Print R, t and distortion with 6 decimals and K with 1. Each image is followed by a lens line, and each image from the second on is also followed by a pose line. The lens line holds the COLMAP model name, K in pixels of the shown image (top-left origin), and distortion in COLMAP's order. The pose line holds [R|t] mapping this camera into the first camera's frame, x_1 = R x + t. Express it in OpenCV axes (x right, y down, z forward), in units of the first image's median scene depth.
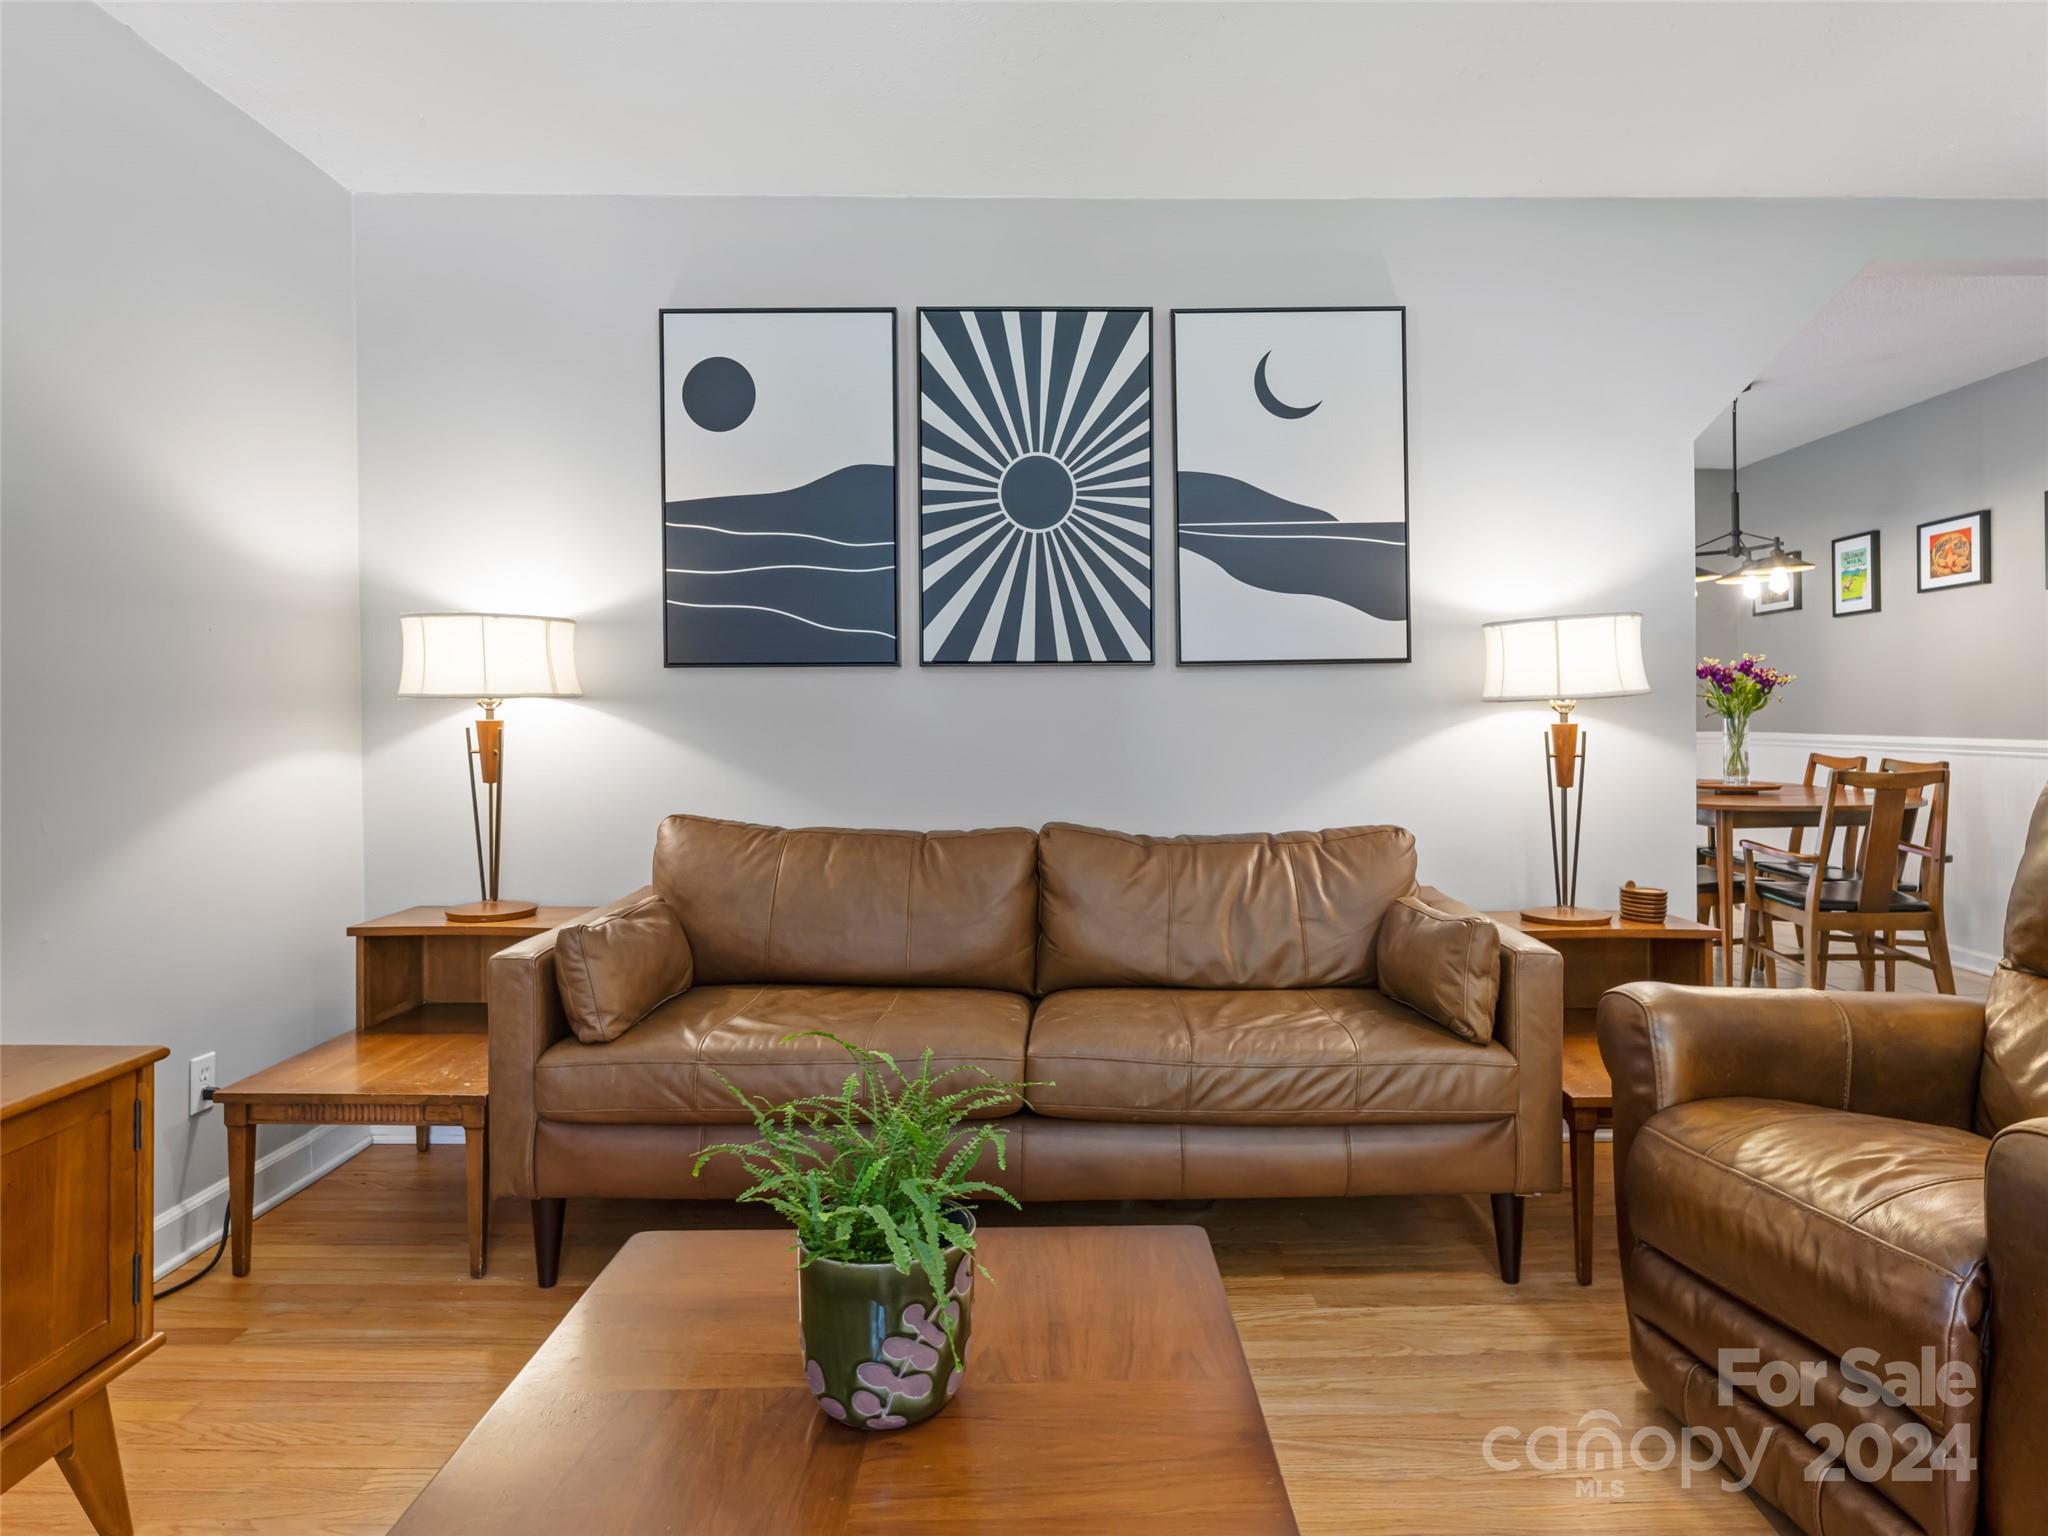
lens RADIAL K [[1202.9, 0, 1047.1], [0, 1202.9, 724.3], [0, 0, 1]] dist [-0.000953, 0.000674]
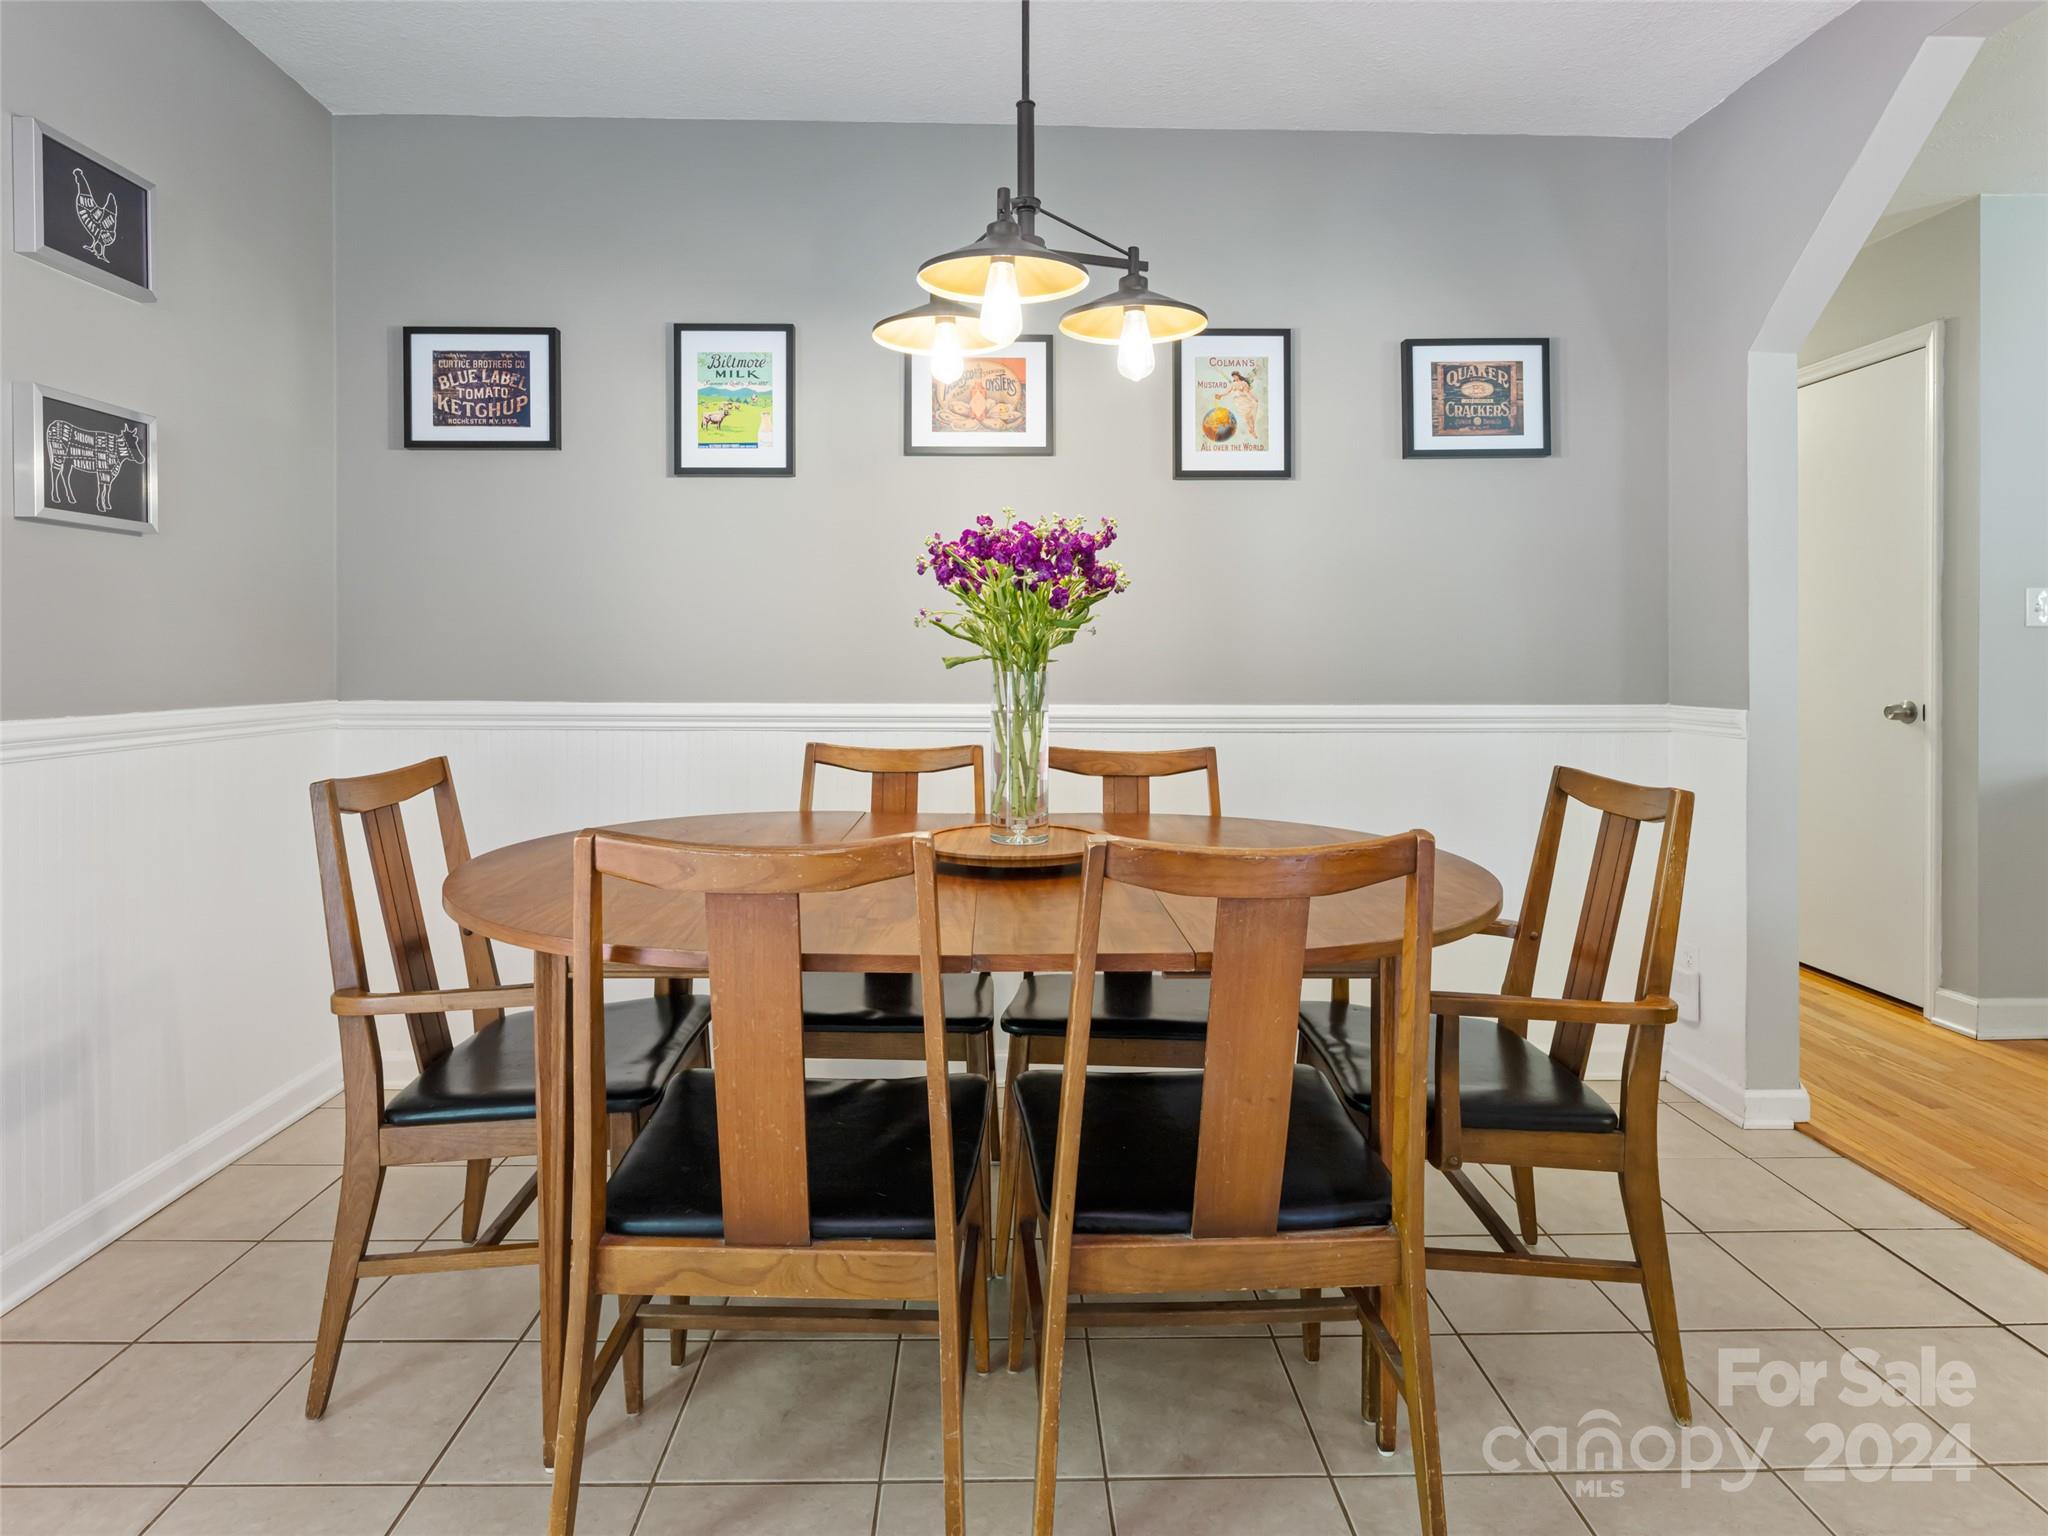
lens RADIAL K [[1096.9, 0, 1006.5], [0, 1096.9, 657.8], [0, 0, 1]] dist [-0.003089, -0.000703]
pose [[-0.021588, 0.009009, 0.999726, 0.361627], [0.003211, 0.999955, -0.008941, -0.011939], [-0.999762, 0.003017, -0.021615, 1.724316]]
